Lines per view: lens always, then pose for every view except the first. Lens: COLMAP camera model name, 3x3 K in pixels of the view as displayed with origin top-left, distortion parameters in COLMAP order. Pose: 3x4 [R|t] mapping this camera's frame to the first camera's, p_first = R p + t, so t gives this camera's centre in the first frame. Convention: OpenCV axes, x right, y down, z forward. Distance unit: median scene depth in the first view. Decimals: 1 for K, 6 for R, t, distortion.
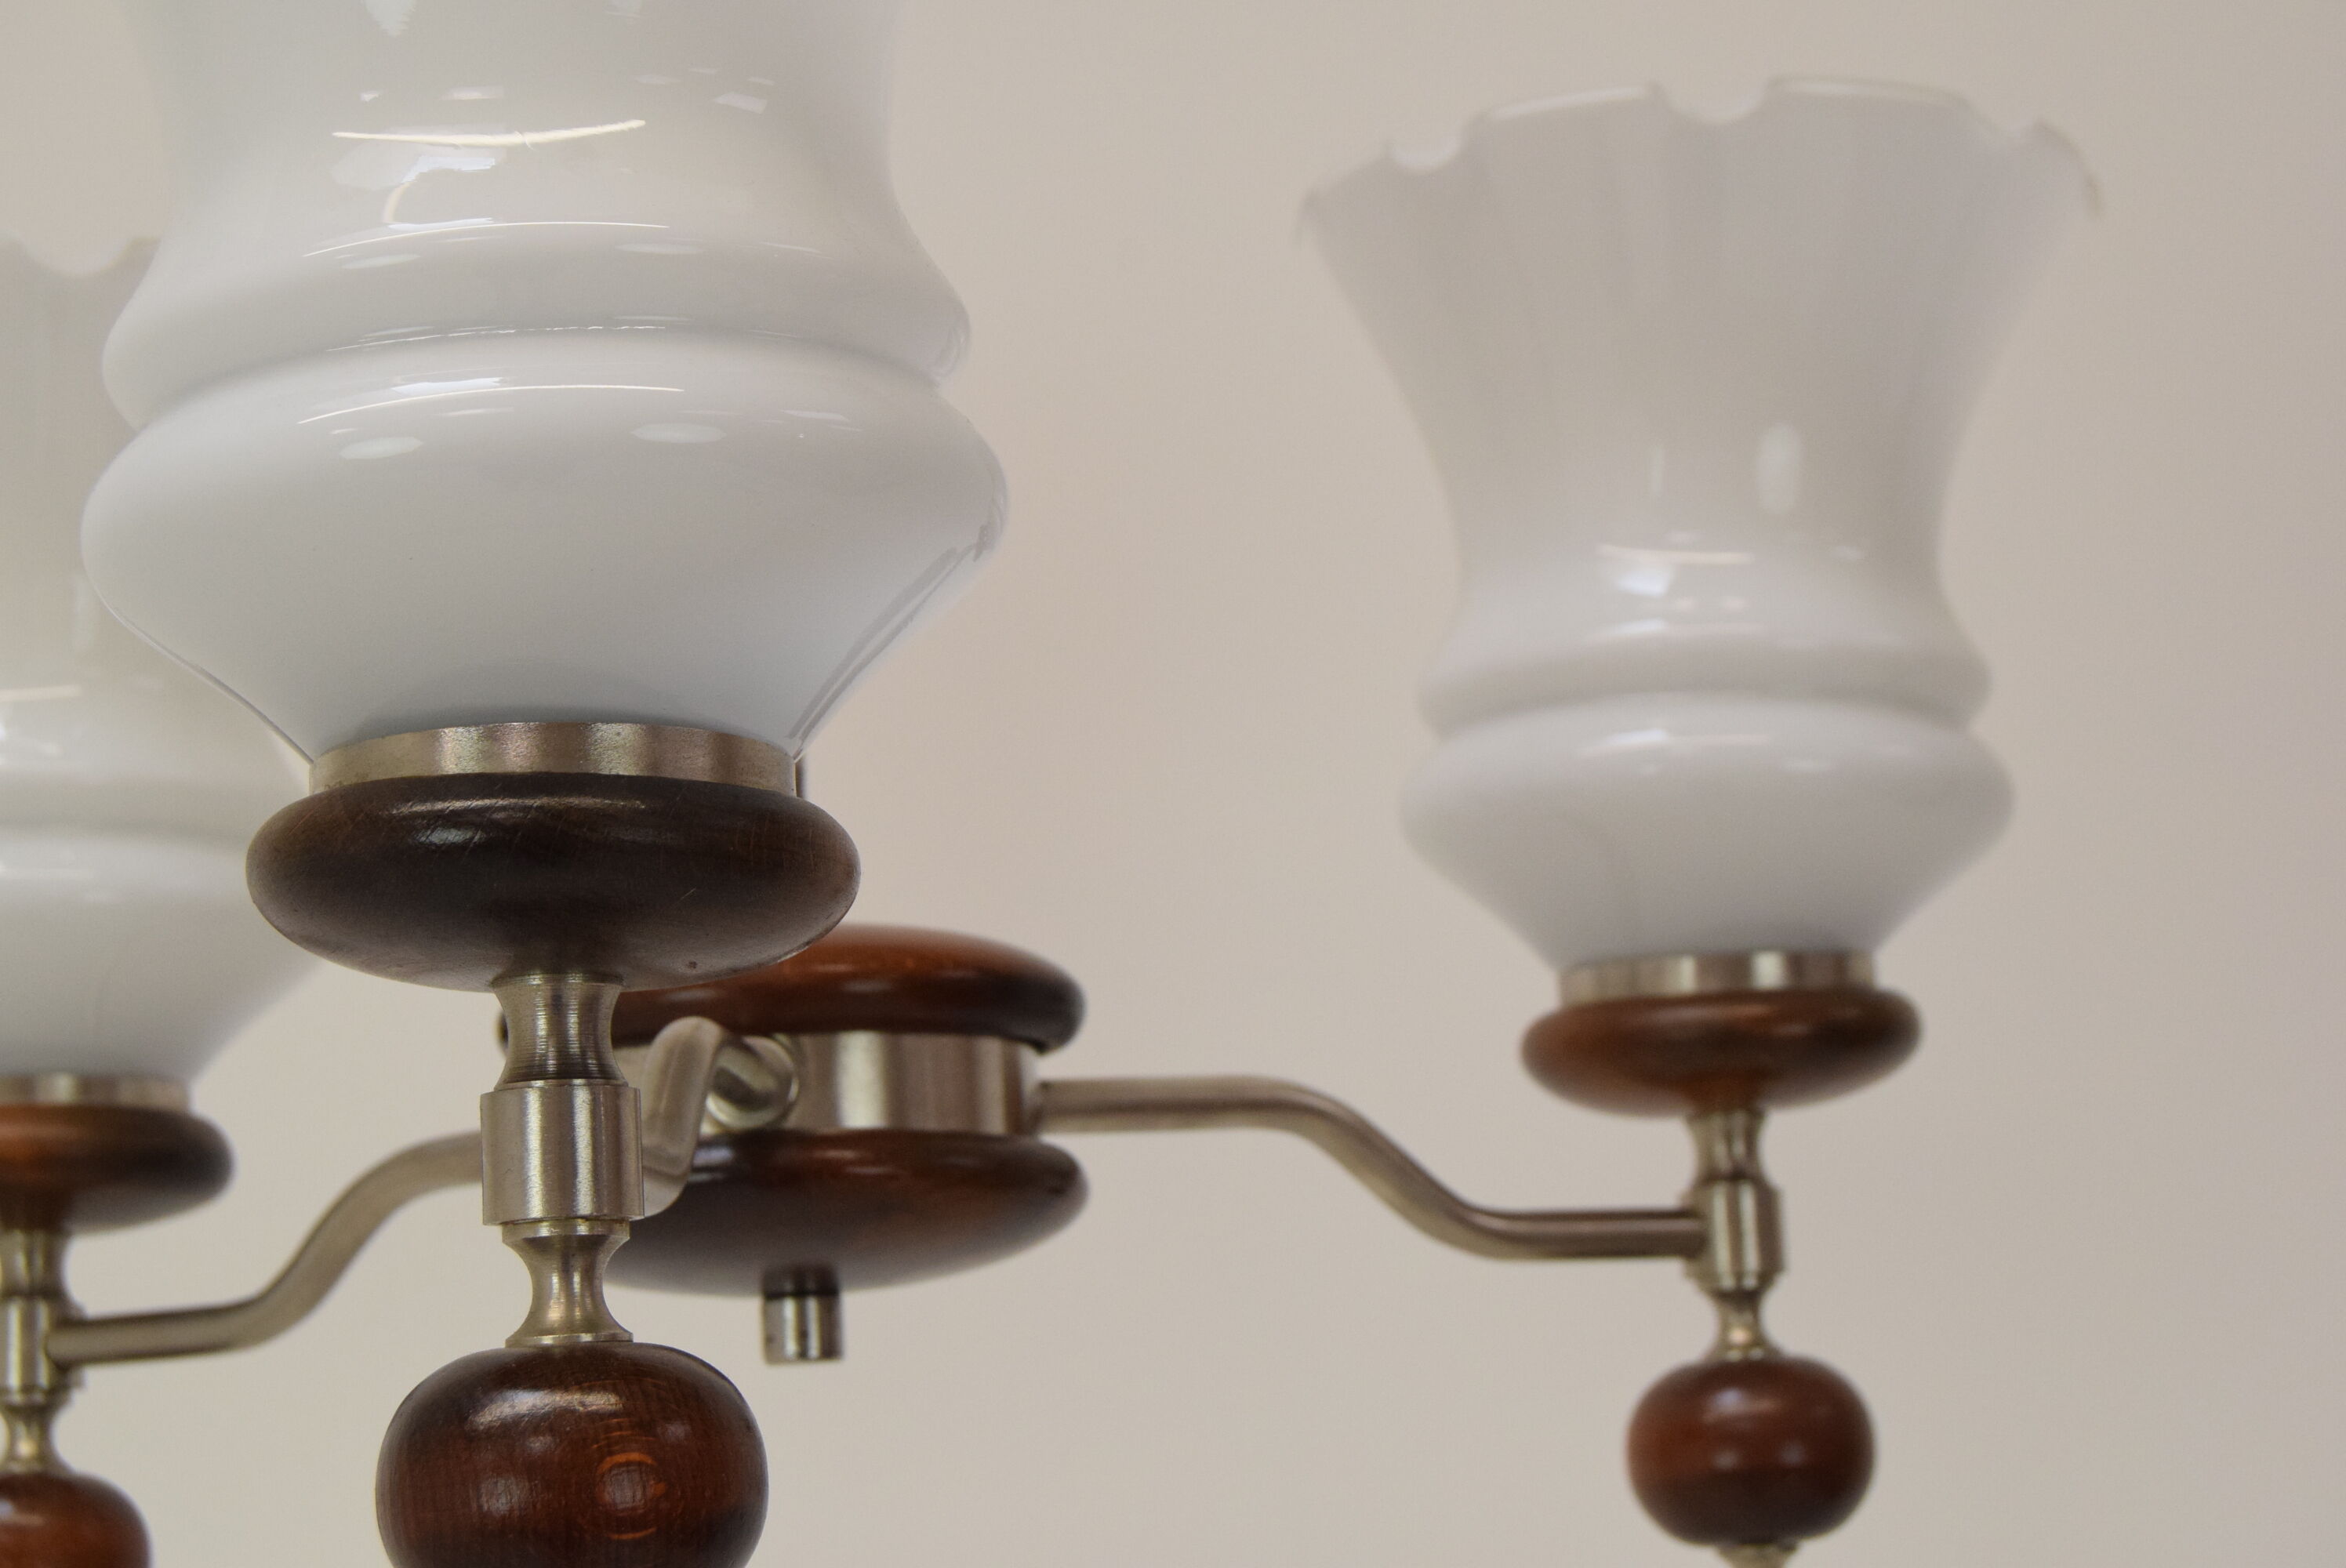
lens RADIAL K [[4297.7, 0, 1151.4], [0, 4297.7, 783.1], [0, 0, 1]] dist [-0.057468, 0.000000]
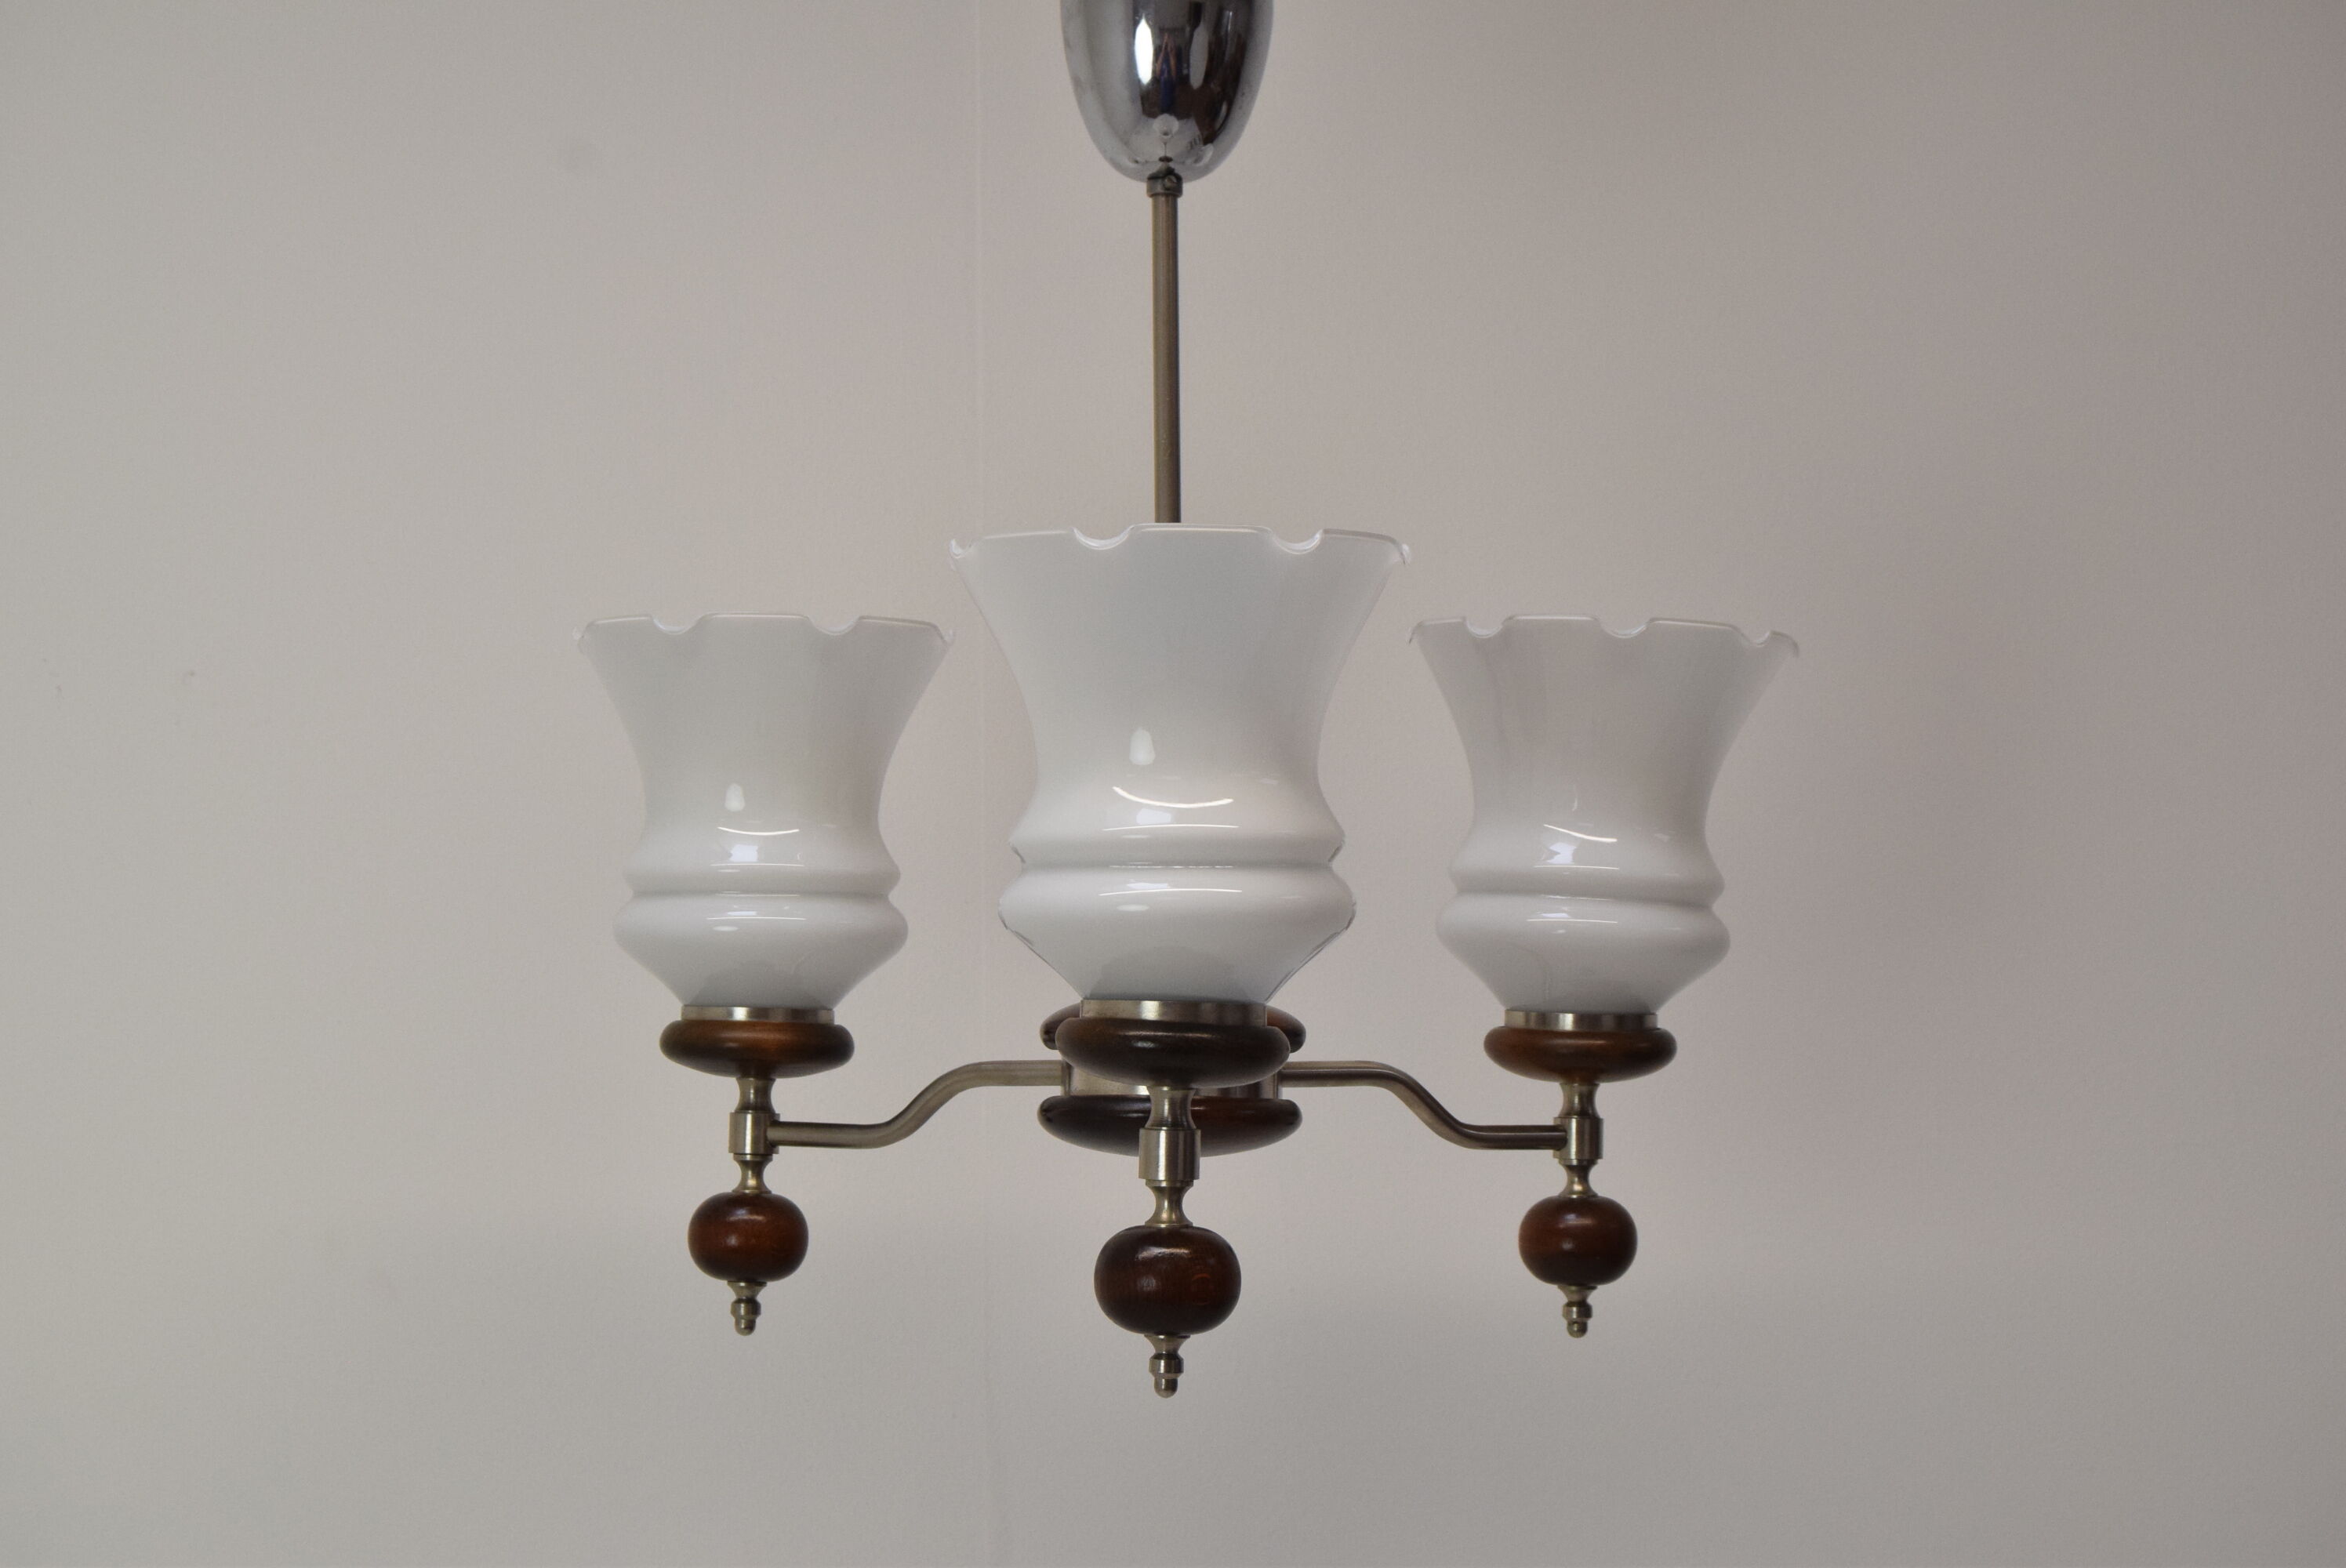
lens RADIAL K [[4034.2, 0, 1155.1], [0, 4034.2, 799.6], [0, 0, 1]] dist [-0.019934, 0.000000]
pose [[0.995455, 0.073096, 0.061048, -0.210046], [-0.079633, 0.990446, 0.112586, -0.273495], [-0.052235, -0.116936, 0.991765, -0.959836]]
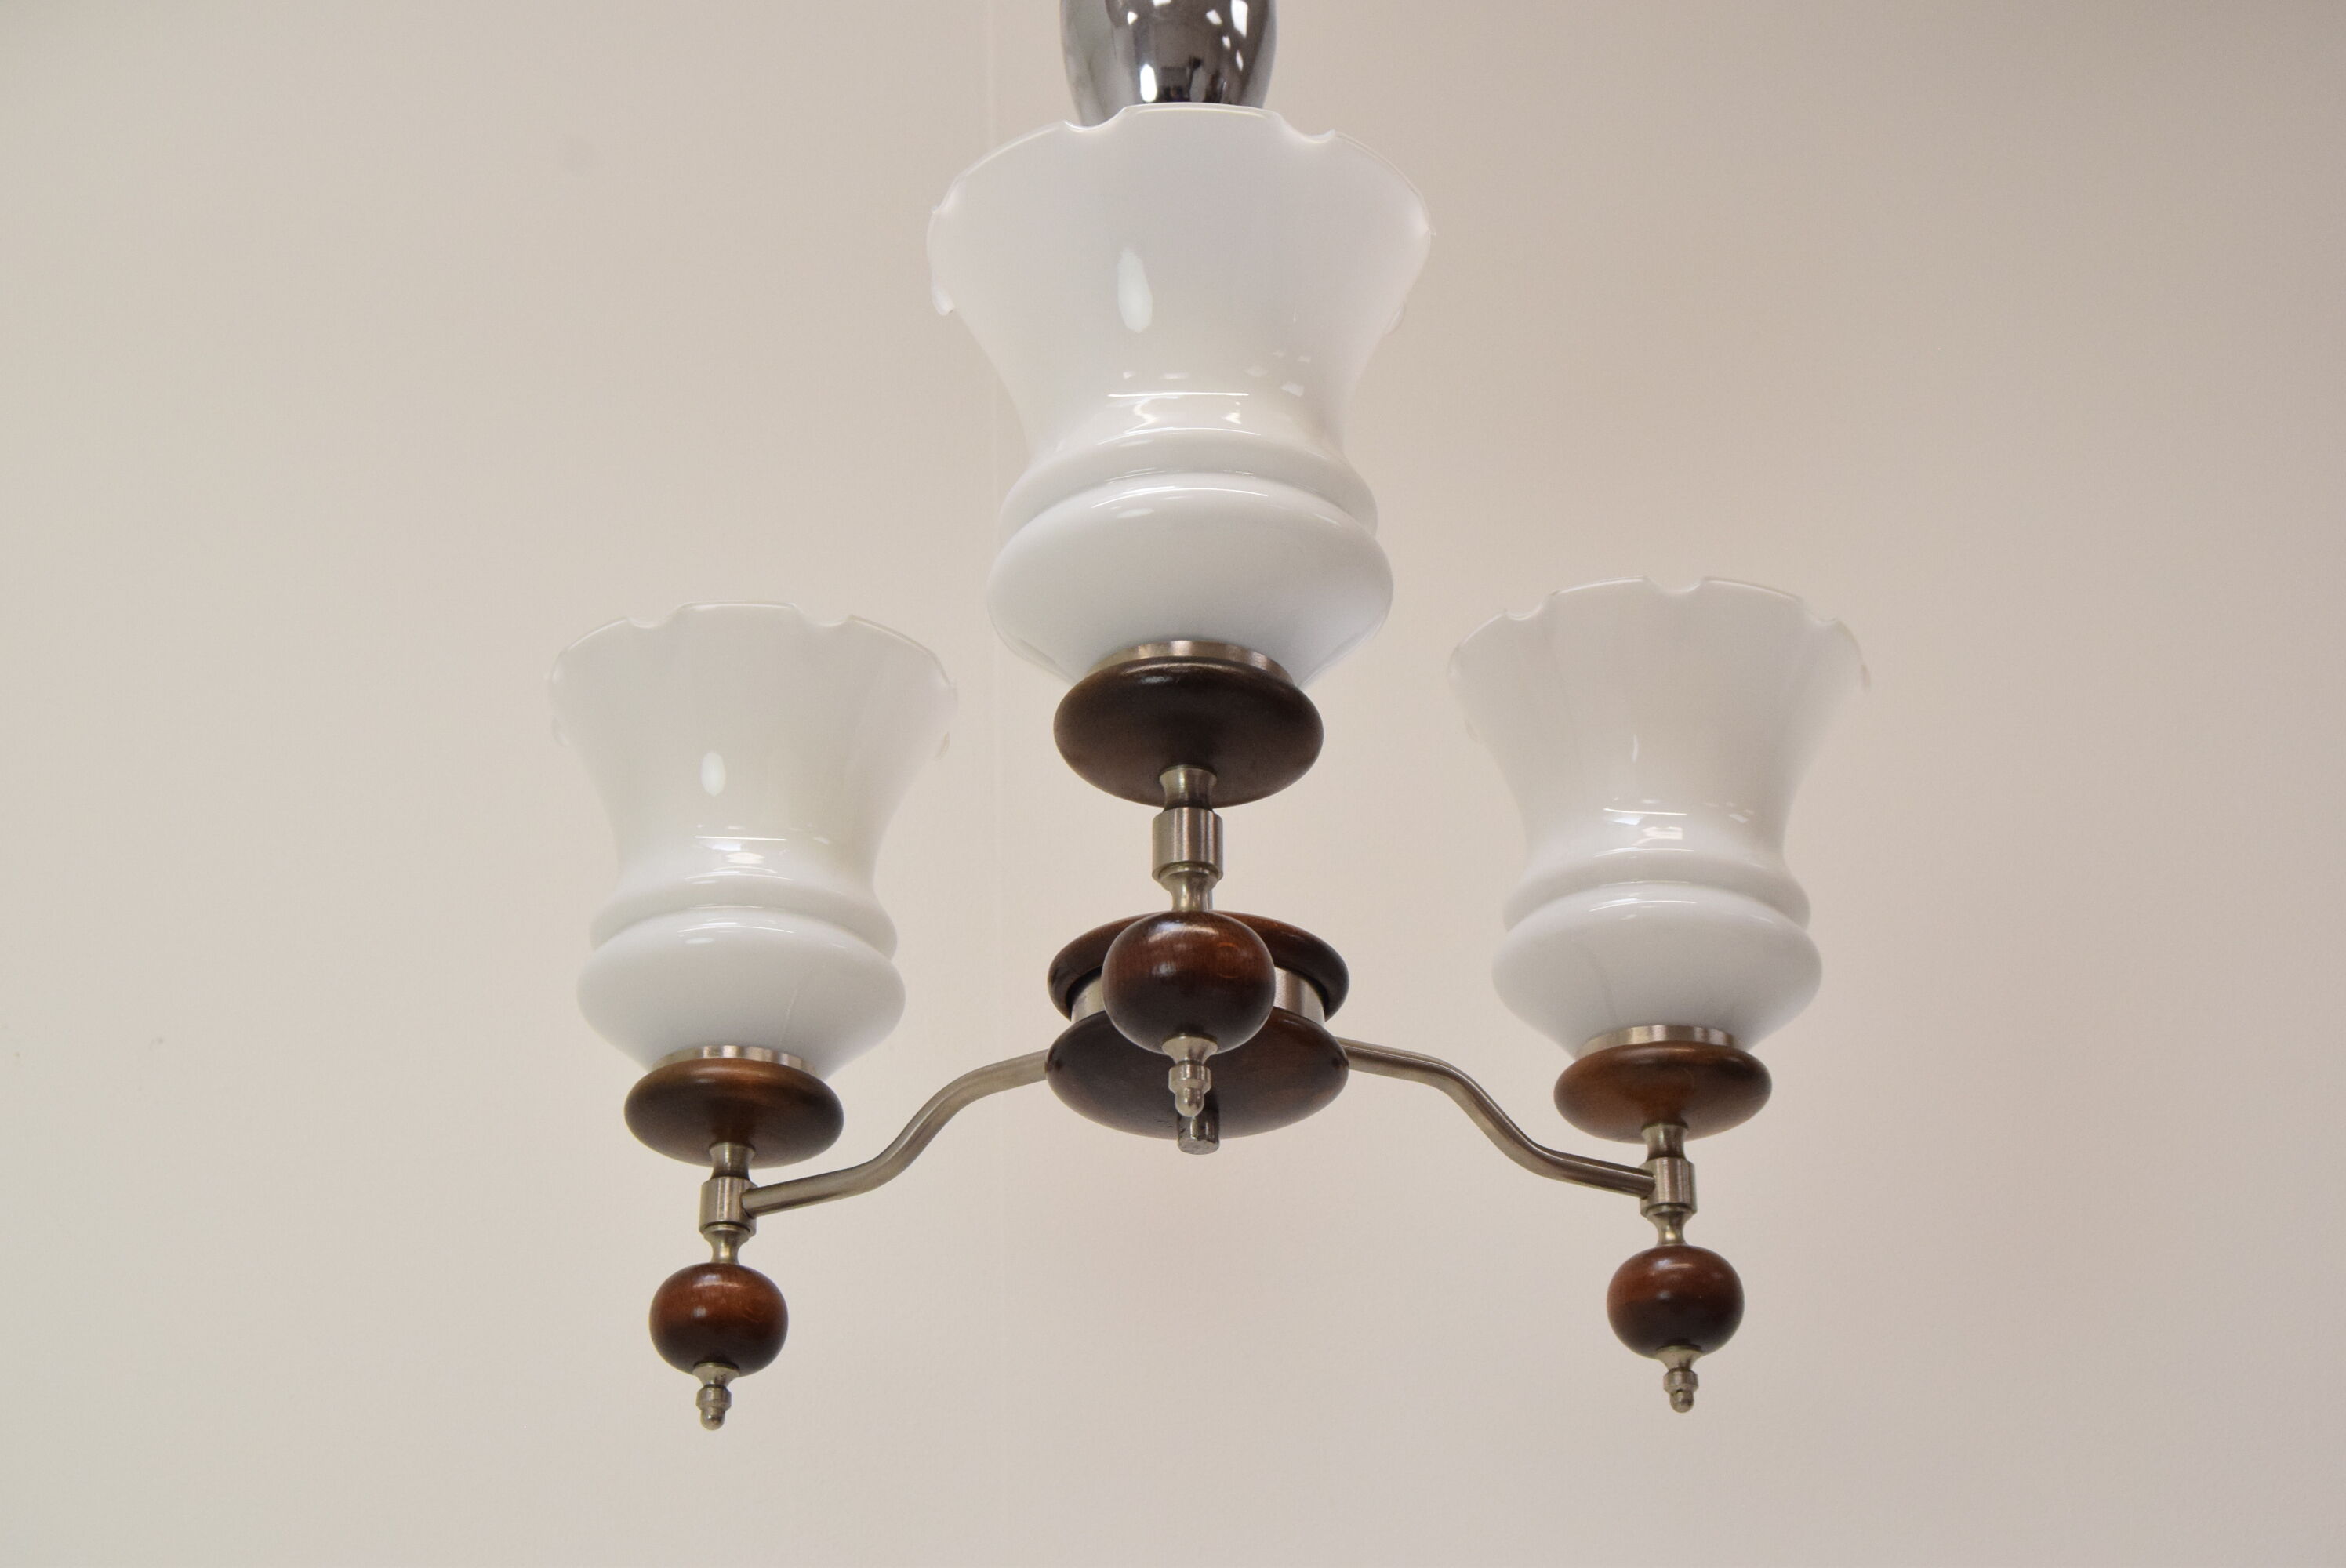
lens RADIAL K [[3810.3, 0, 1163.9], [0, 3810.3, 764.9], [0, 0, 1]] dist [-0.027133, 0.000000]
pose [[0.997660, 0.065322, 0.020181, -0.129200], [-0.057339, 0.960197, -0.273374, 0.401596], [-0.037235, 0.271577, 0.961696, -0.634308]]
